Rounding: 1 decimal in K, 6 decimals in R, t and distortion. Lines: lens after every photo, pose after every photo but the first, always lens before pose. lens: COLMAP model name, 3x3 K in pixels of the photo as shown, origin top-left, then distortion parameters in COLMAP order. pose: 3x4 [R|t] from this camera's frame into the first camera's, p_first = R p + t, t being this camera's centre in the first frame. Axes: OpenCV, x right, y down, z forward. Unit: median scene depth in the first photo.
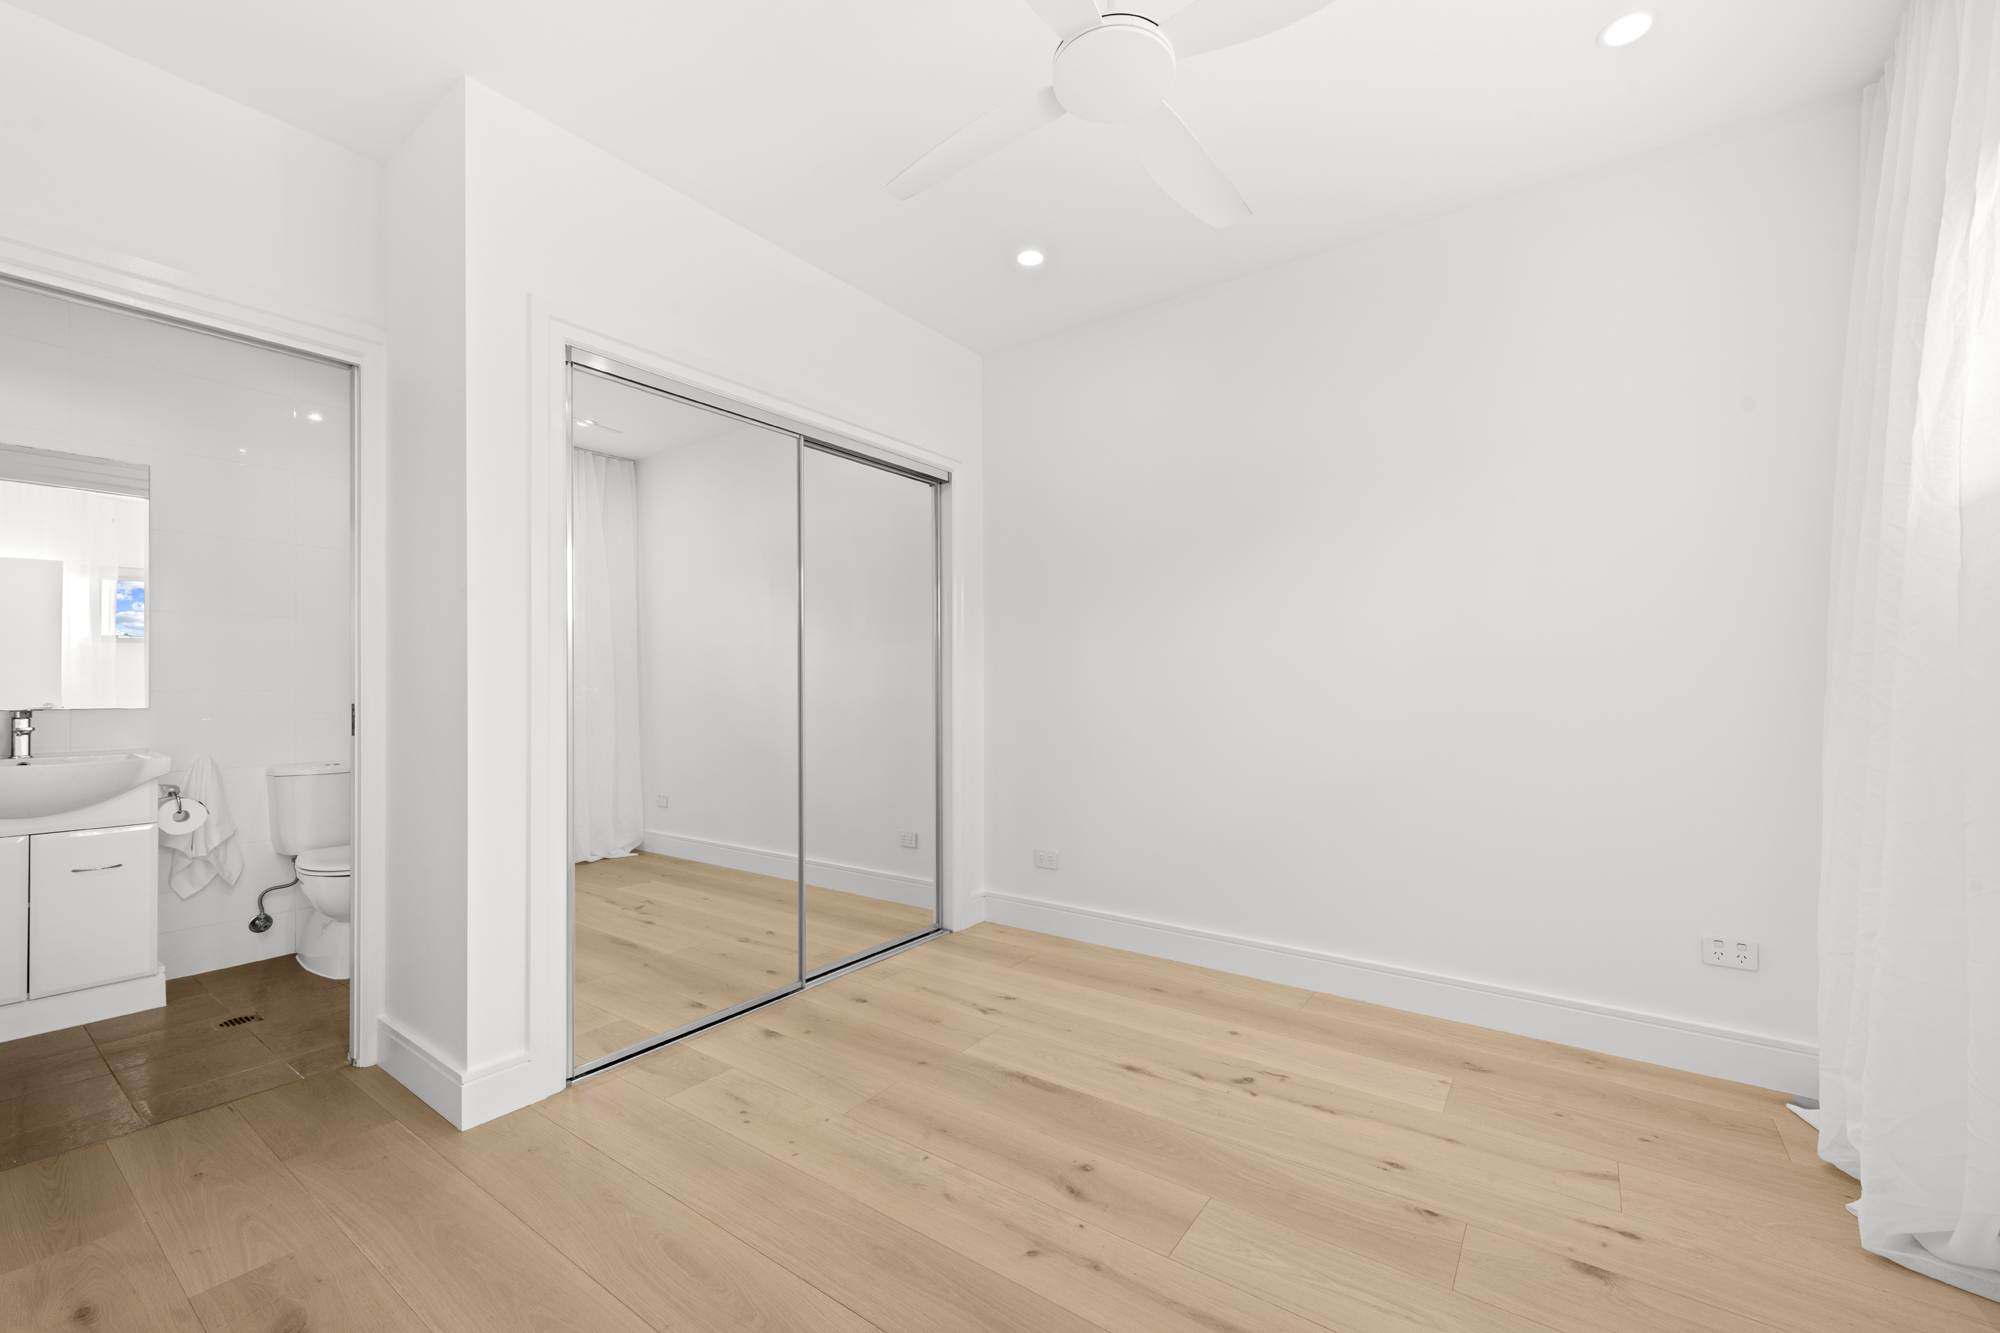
lens RADIAL K [[796.1, 0, 1000.4], [0, 796.1, 642.0], [0, 0, 1]] dist [0.008865, -0.000753]
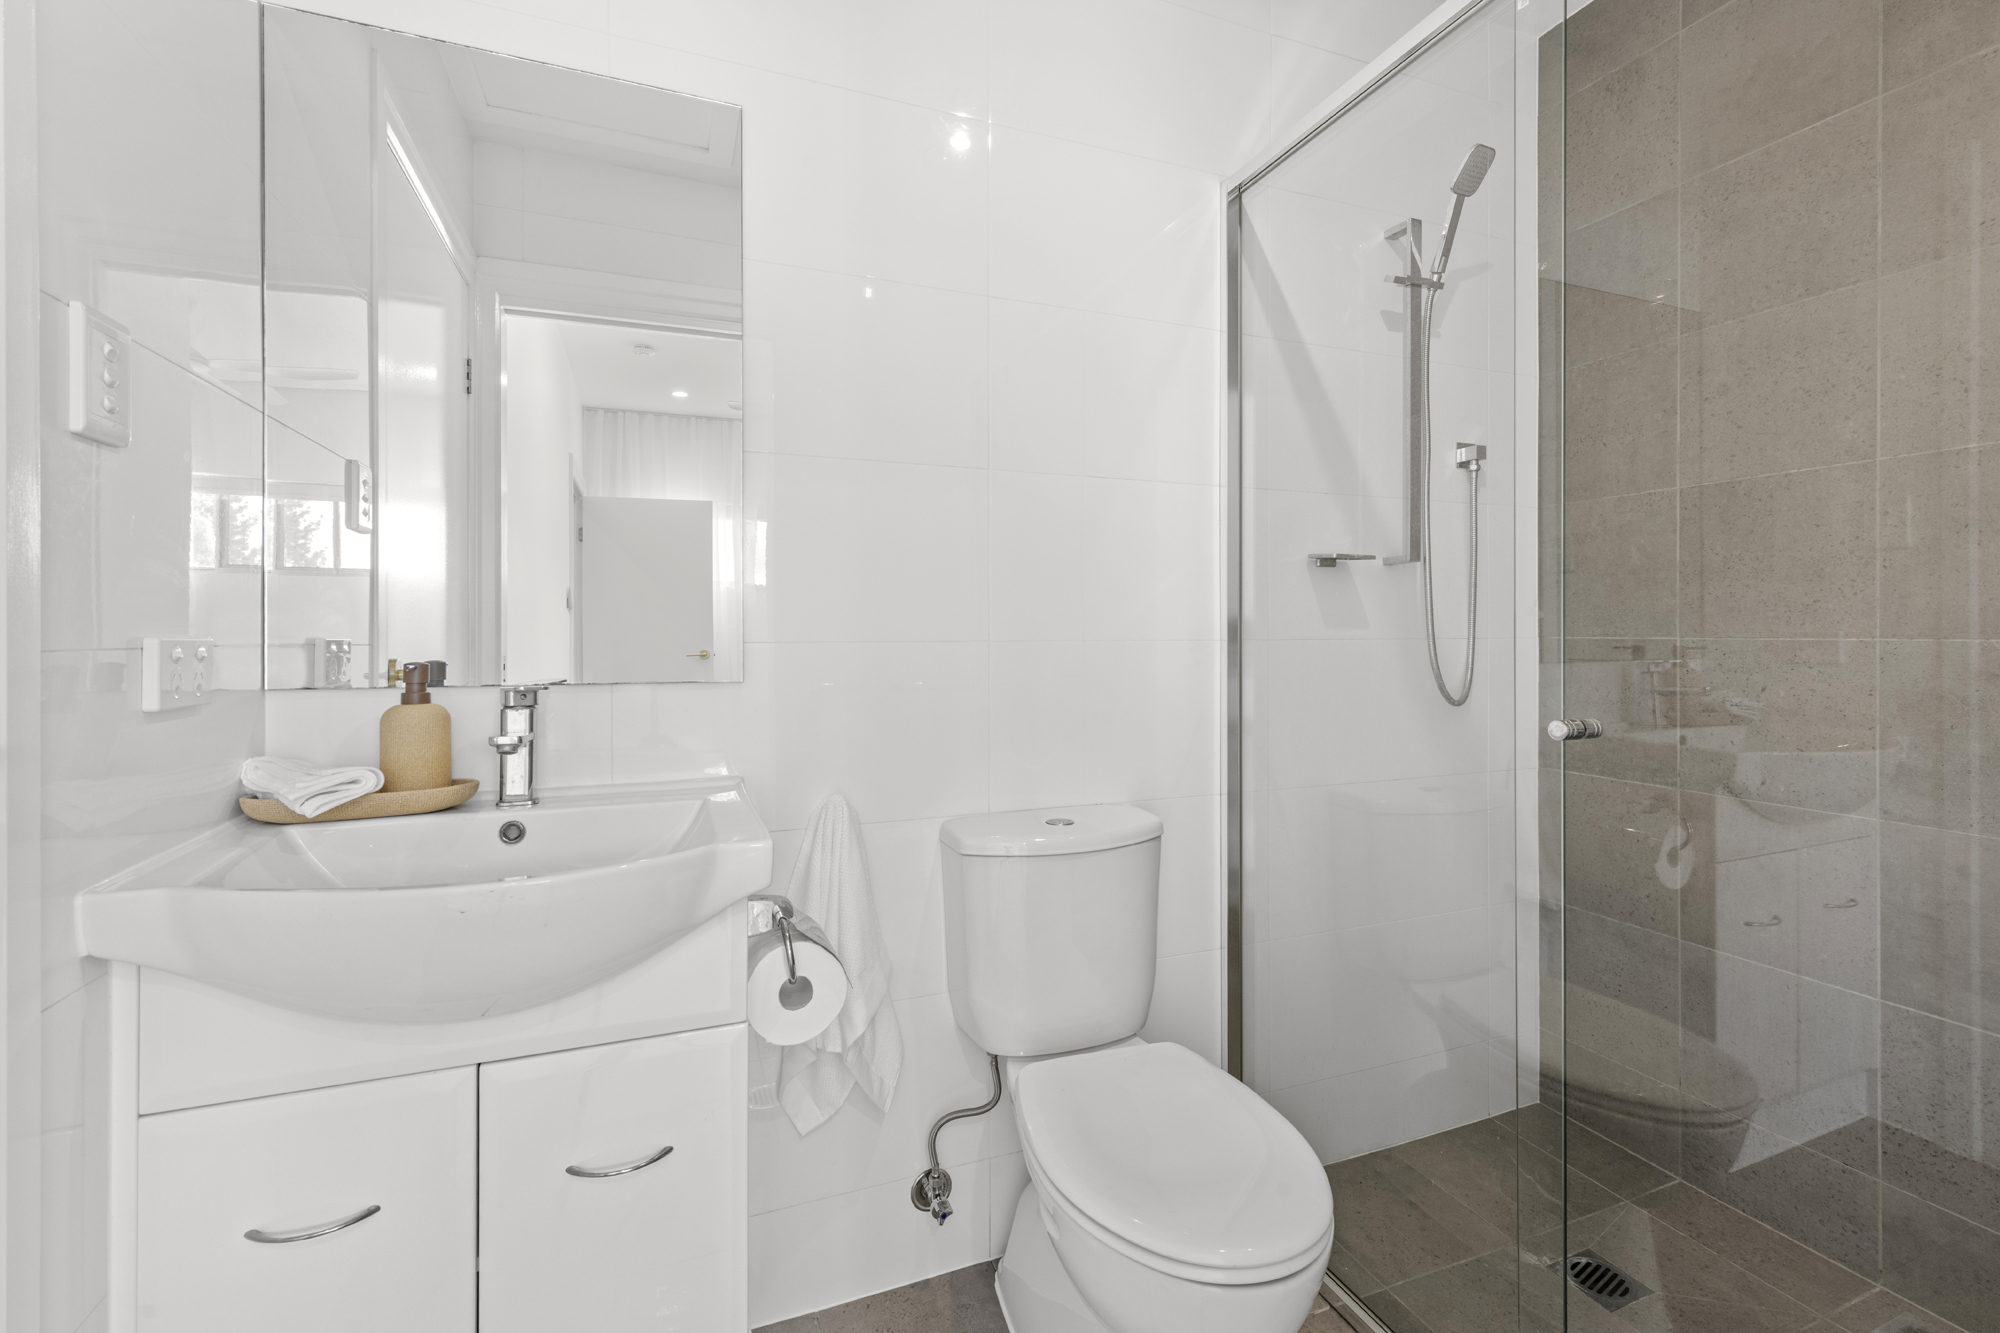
lens RADIAL K [[865.0, 0, 1005.7], [0, 865.0, 612.3], [0, 0, 1]] dist [0.097718, -0.000026]
pose [[0.843367, 0.000580, -0.537337, -0.668112], [0.013829, 0.999645, 0.022784, 0.034001], [0.537160, -0.026647, 0.843060, 0.661818]]
